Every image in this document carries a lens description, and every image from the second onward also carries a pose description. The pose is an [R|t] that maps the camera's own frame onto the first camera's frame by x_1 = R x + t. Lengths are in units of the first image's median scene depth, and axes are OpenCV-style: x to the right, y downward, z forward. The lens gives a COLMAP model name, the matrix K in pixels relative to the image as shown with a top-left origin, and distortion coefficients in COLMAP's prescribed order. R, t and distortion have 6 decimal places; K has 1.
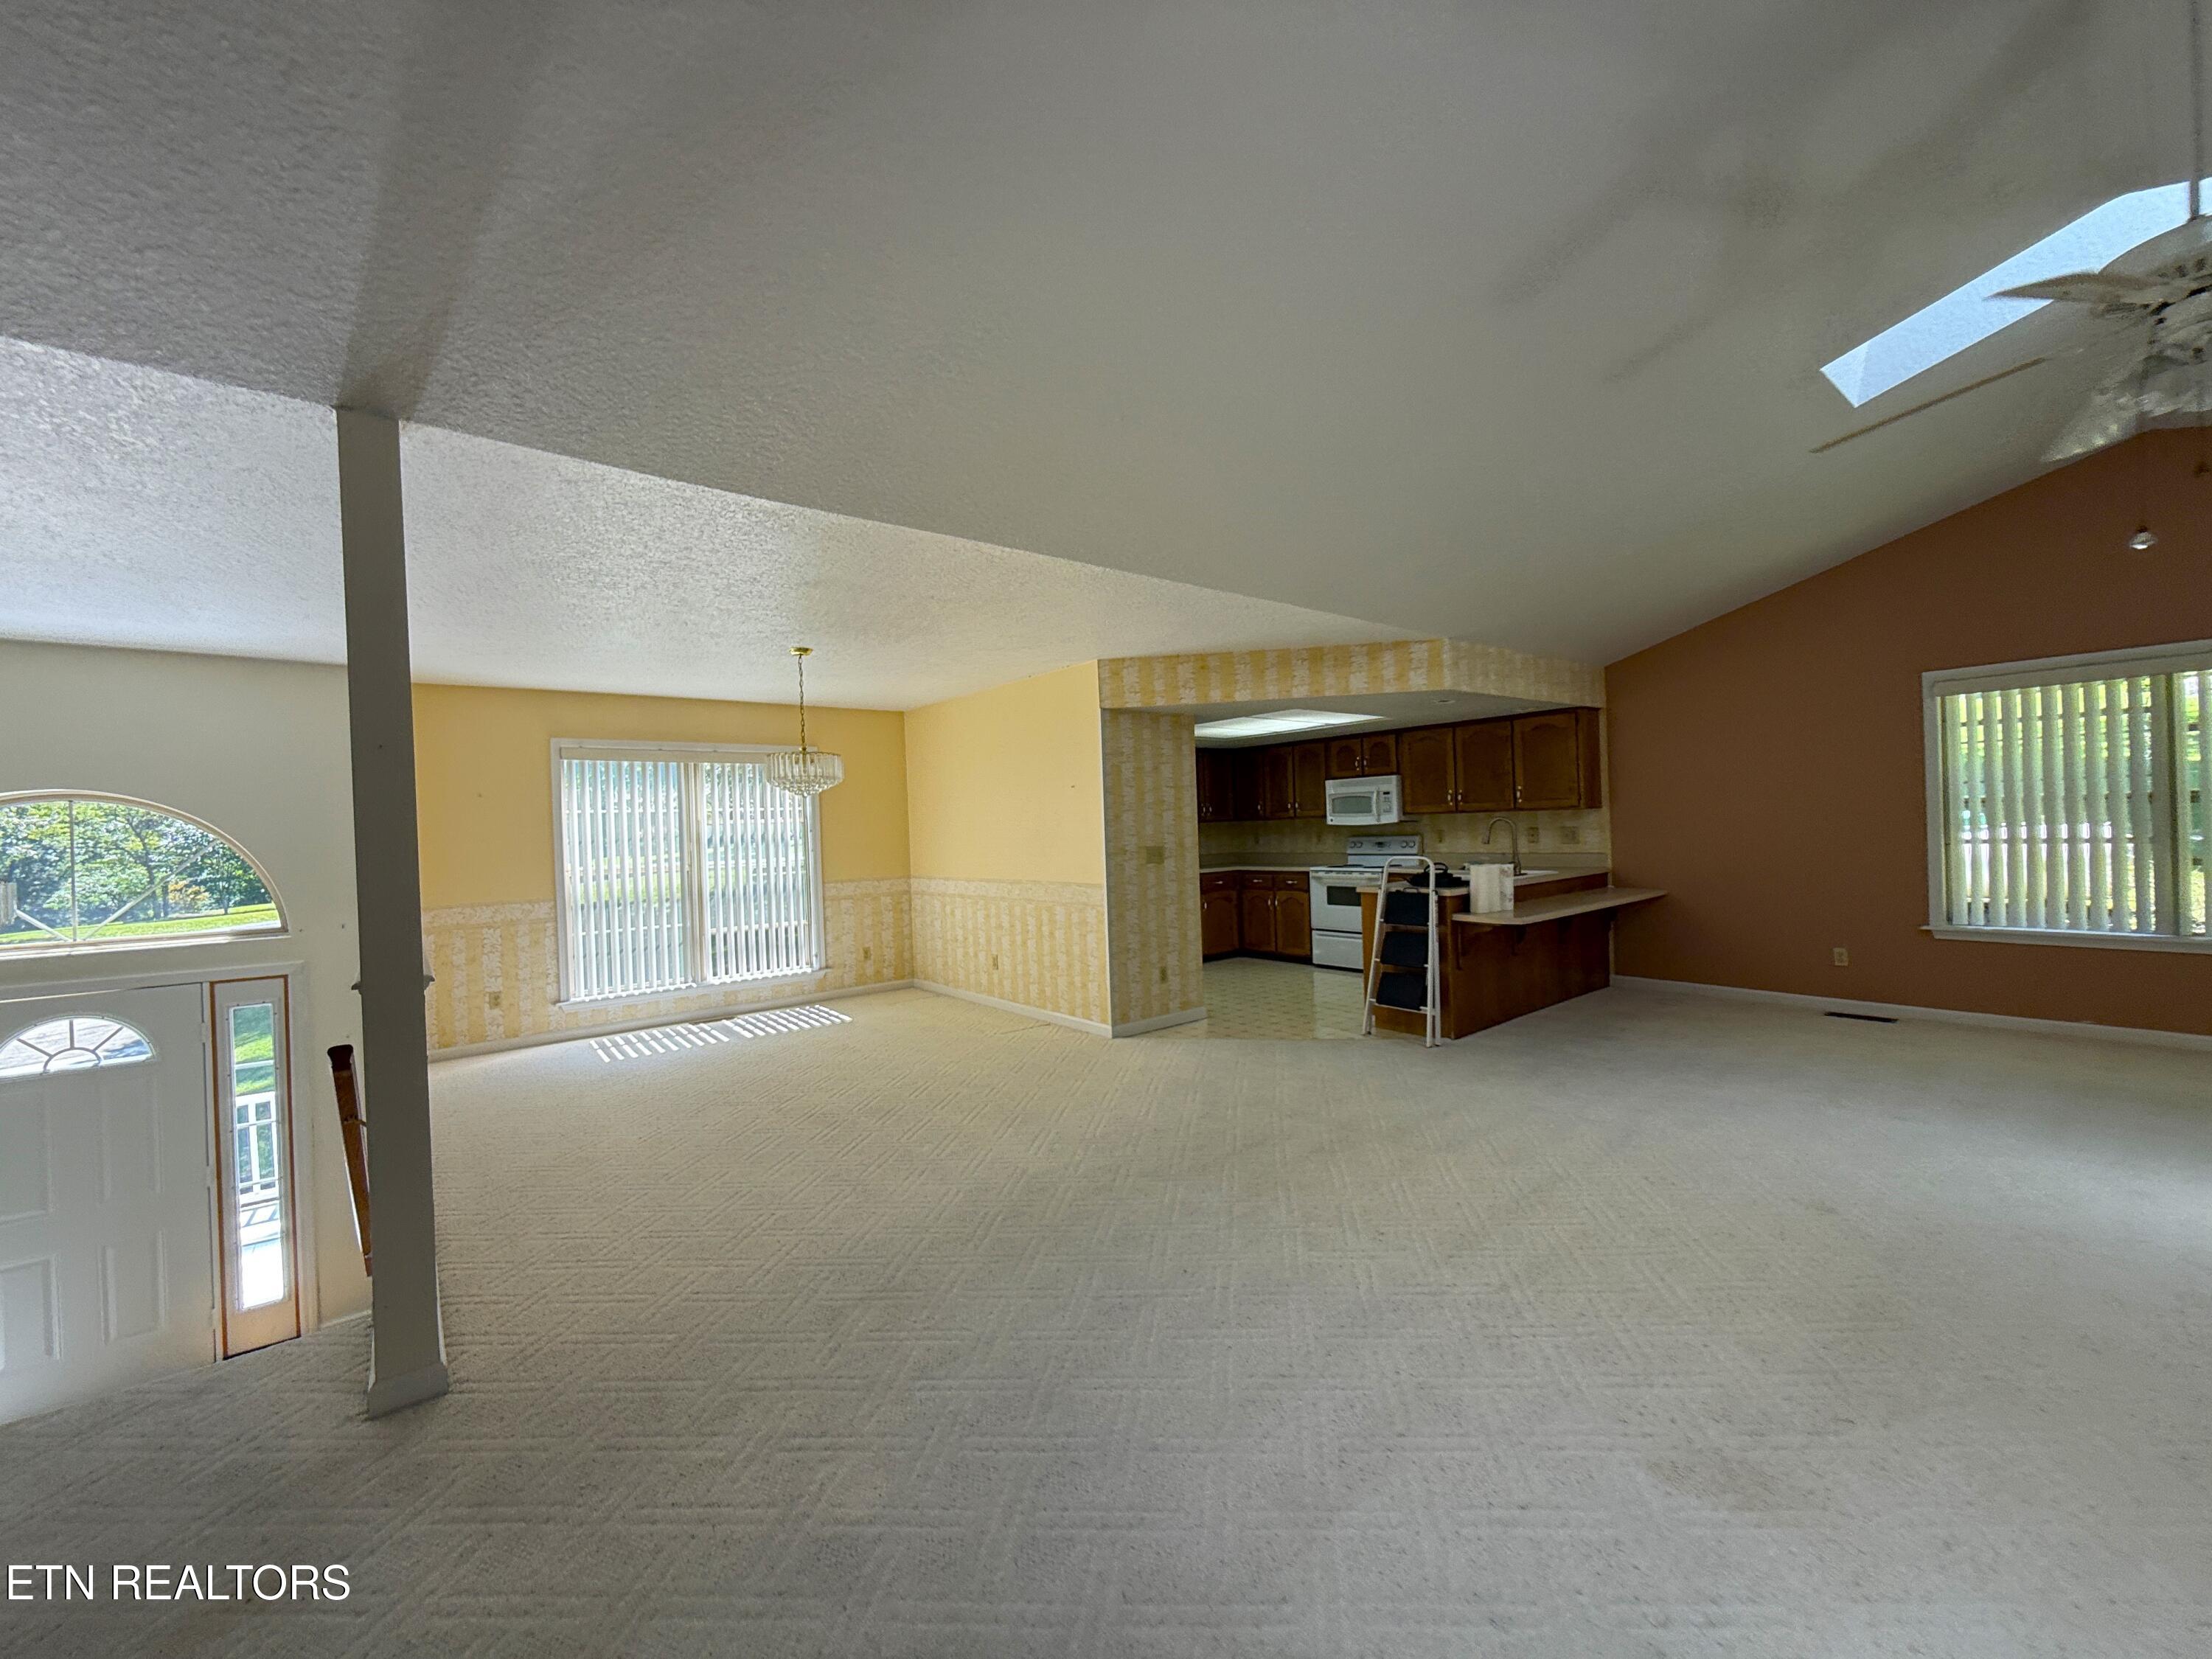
lens RADIAL K [[884.4, 0, 1111.6], [0, 884.4, 826.7], [0, 0, 1]] dist [0.000746, 0.000029]
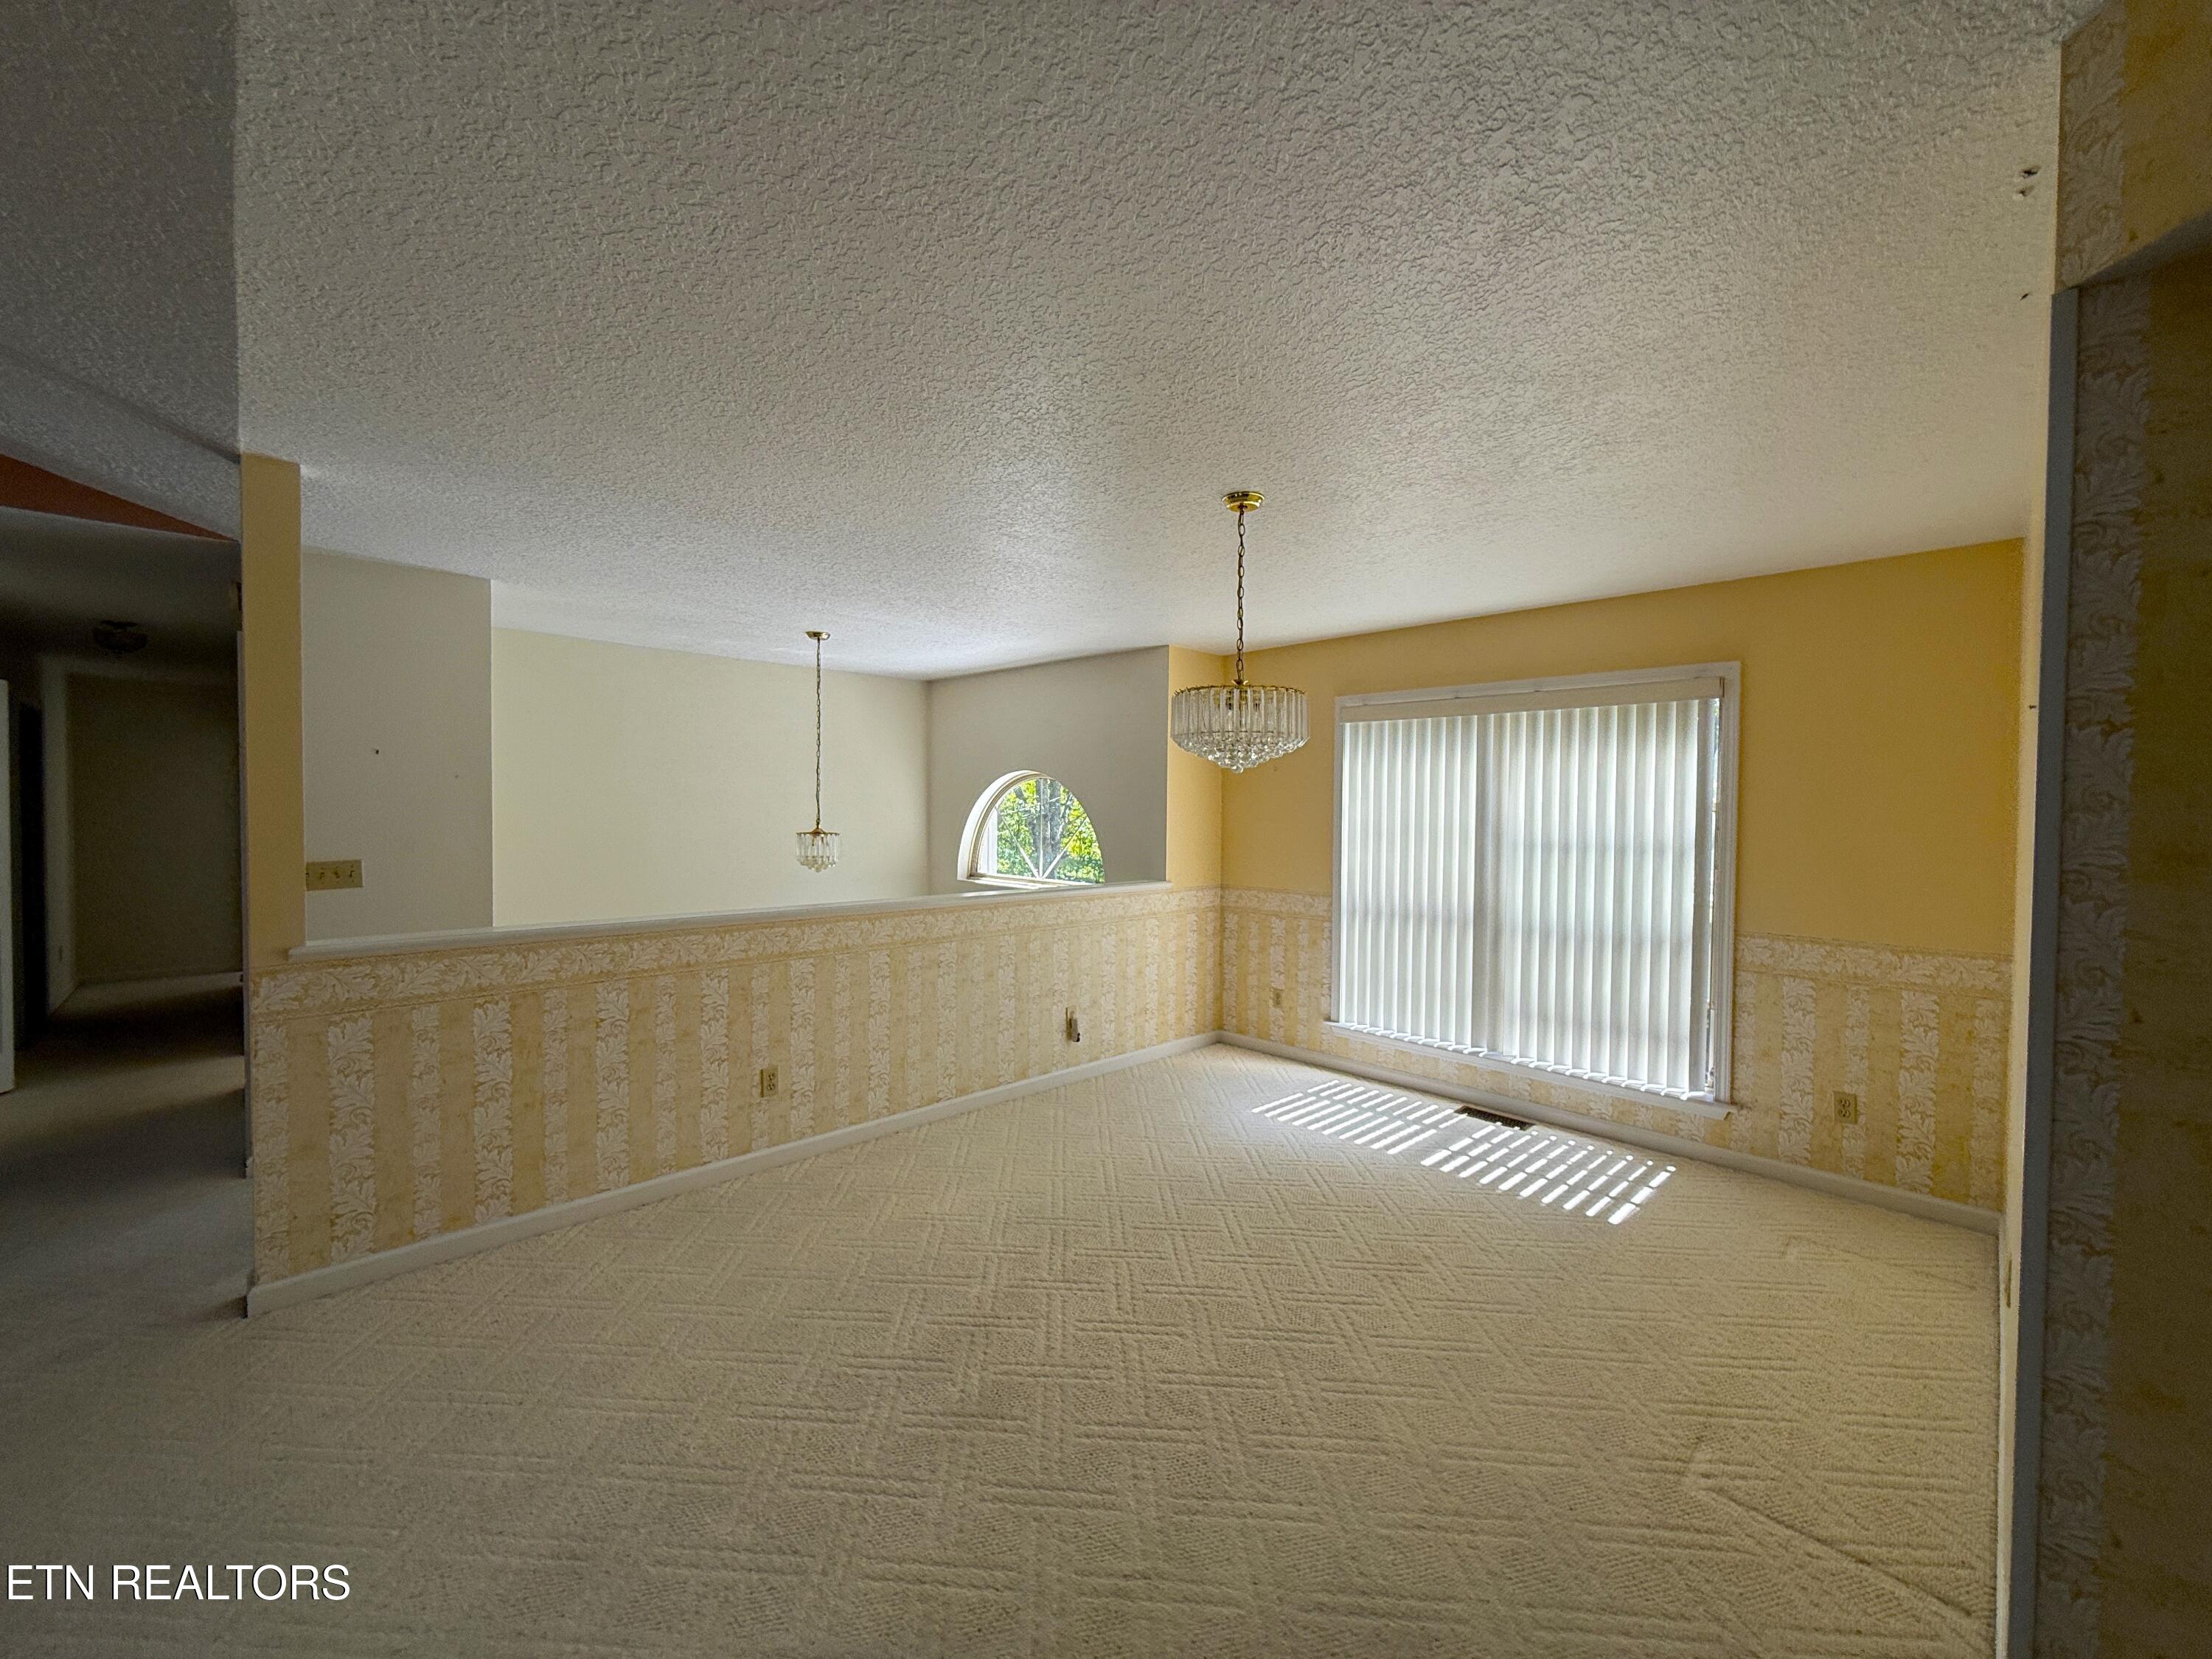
lens RADIAL K [[884.4, 0, 1111.6], [0, 884.4, 826.7], [0, 0, 1]] dist [0.000746, 0.000029]
pose [[0.102529, 0.057411, -0.993072, 0.172784], [-0.018741, 0.998267, 0.055777, -0.024917], [0.994553, 0.012892, 0.103427, 0.782782]]
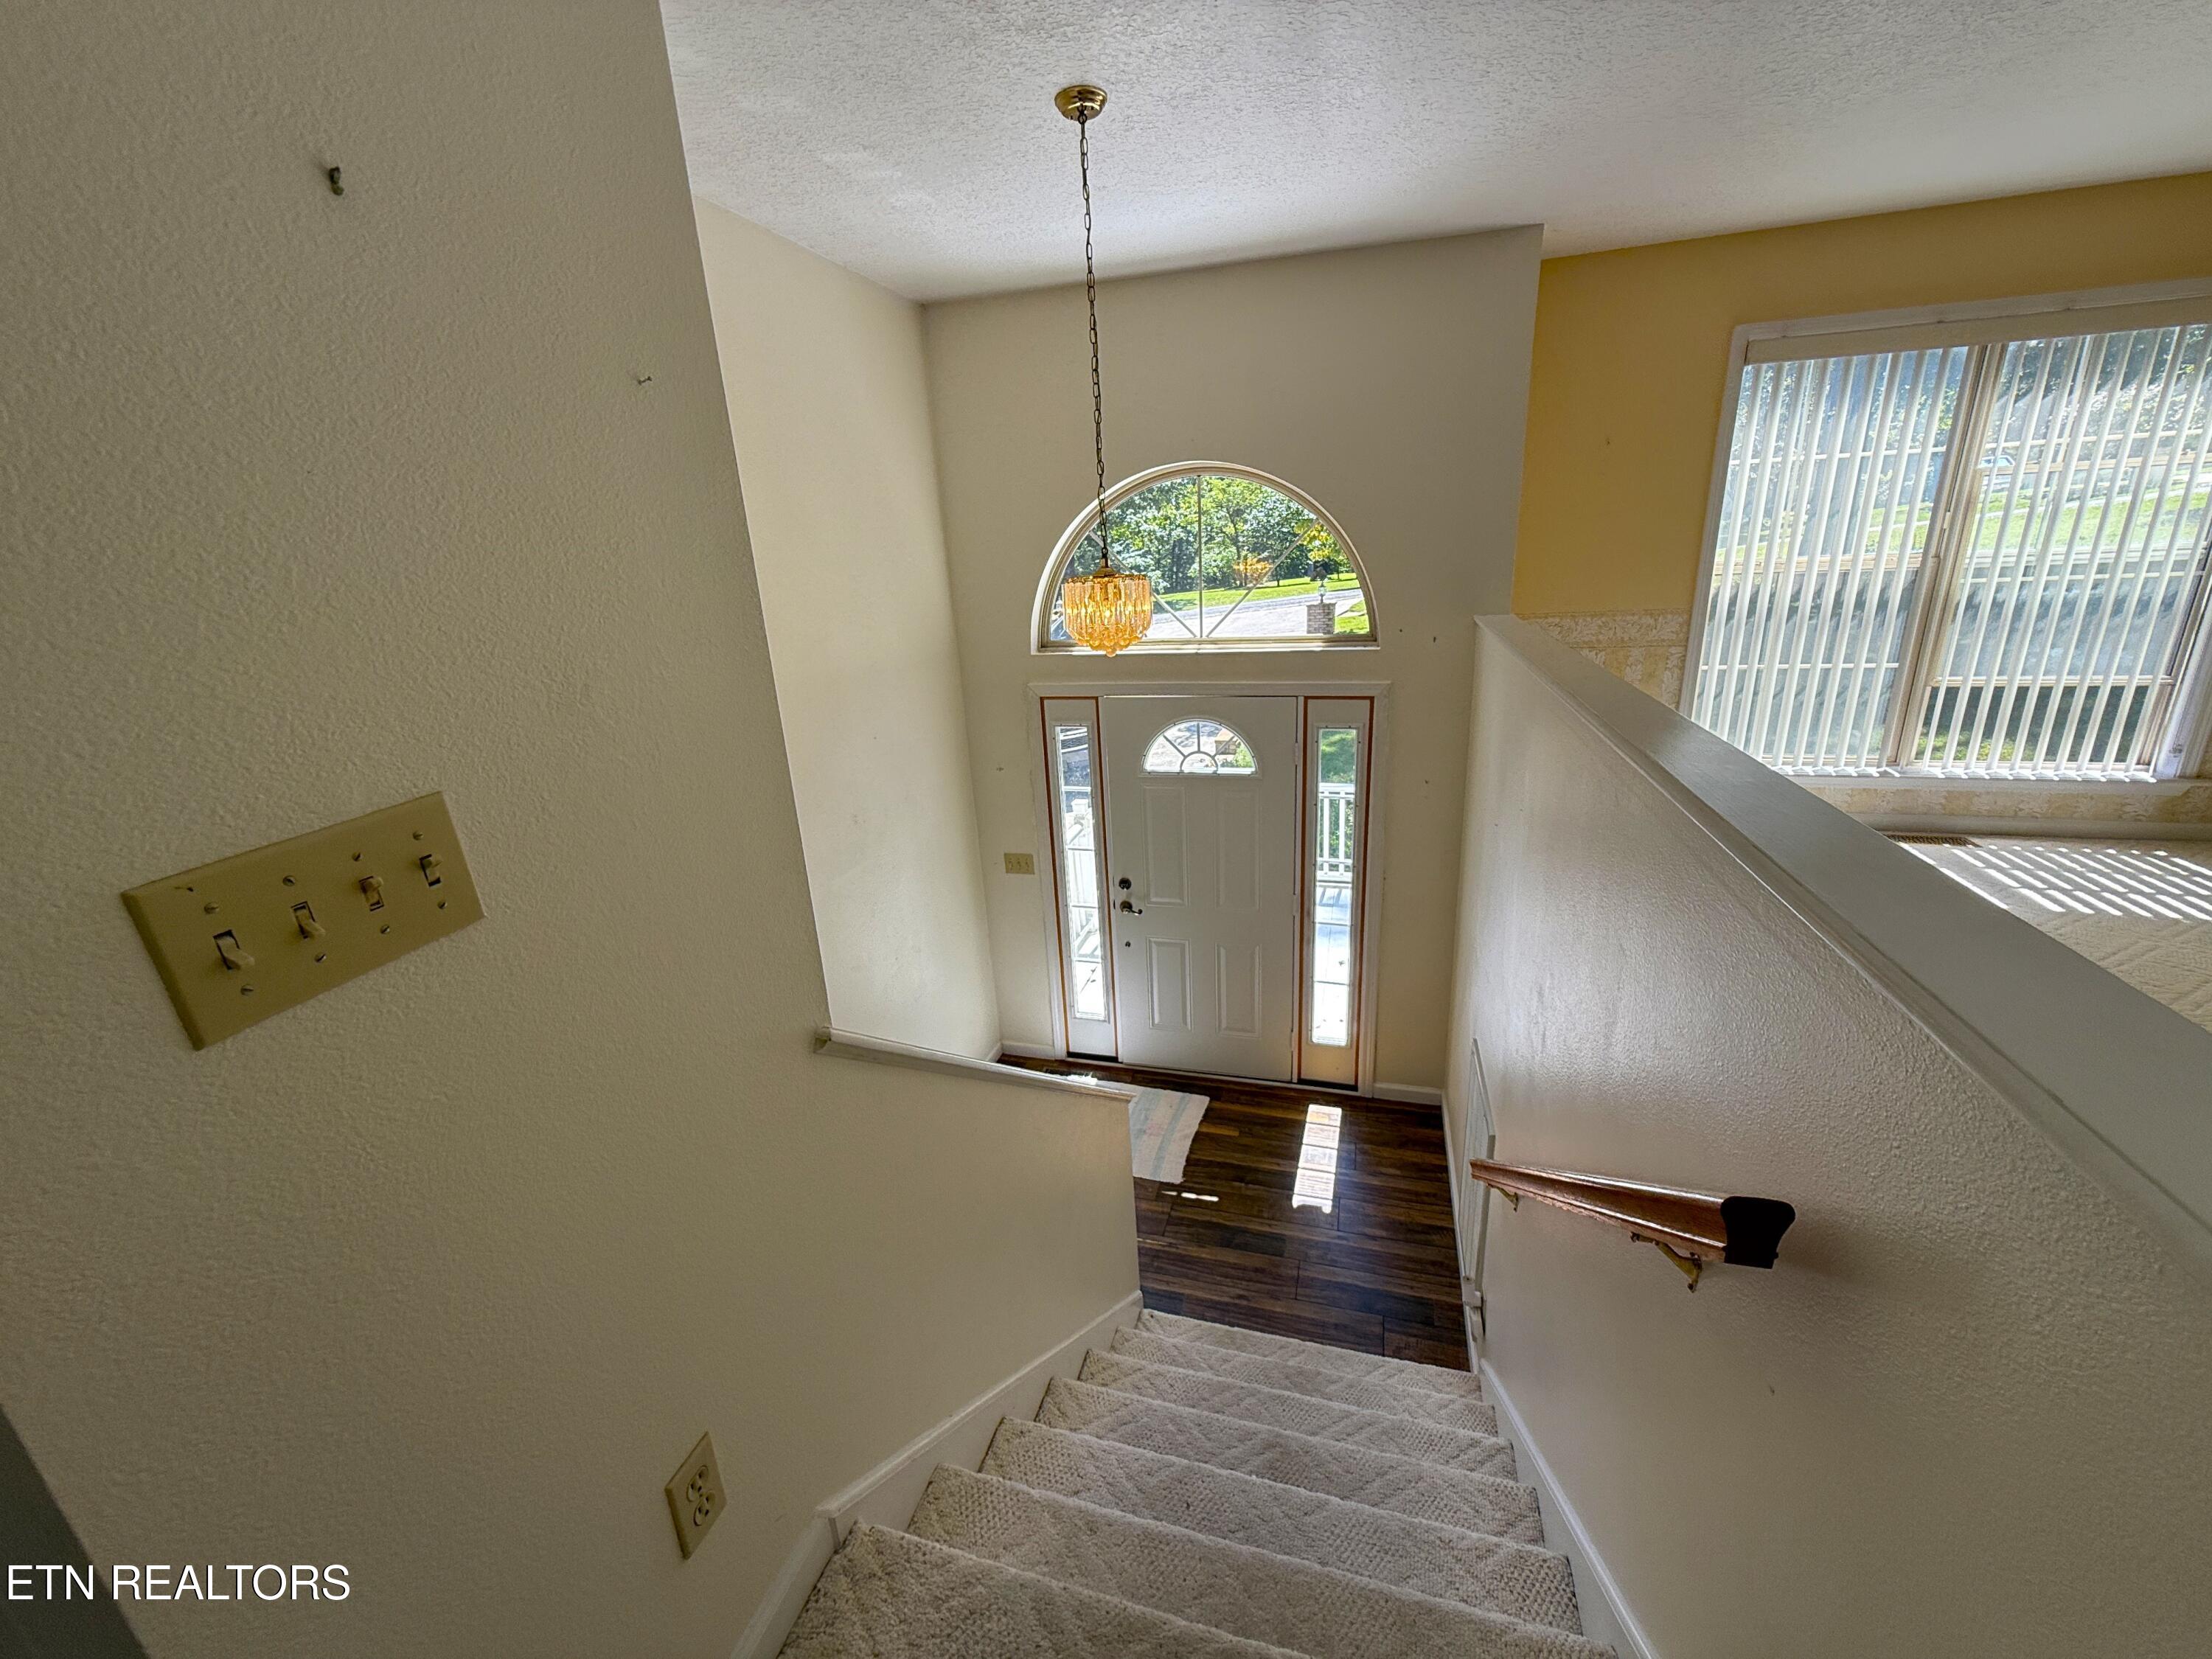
lens RADIAL K [[878.1, 0, 1106.0], [0, 878.1, 829.5], [0, 0, 1]] dist [0.002921, 0.000264]
pose [[0.568263, 0.257738, -0.781439, -0.364242], [0.029611, 0.942658, 0.332445, 0.008040], [0.822314, -0.212055, 0.528046, 0.310286]]
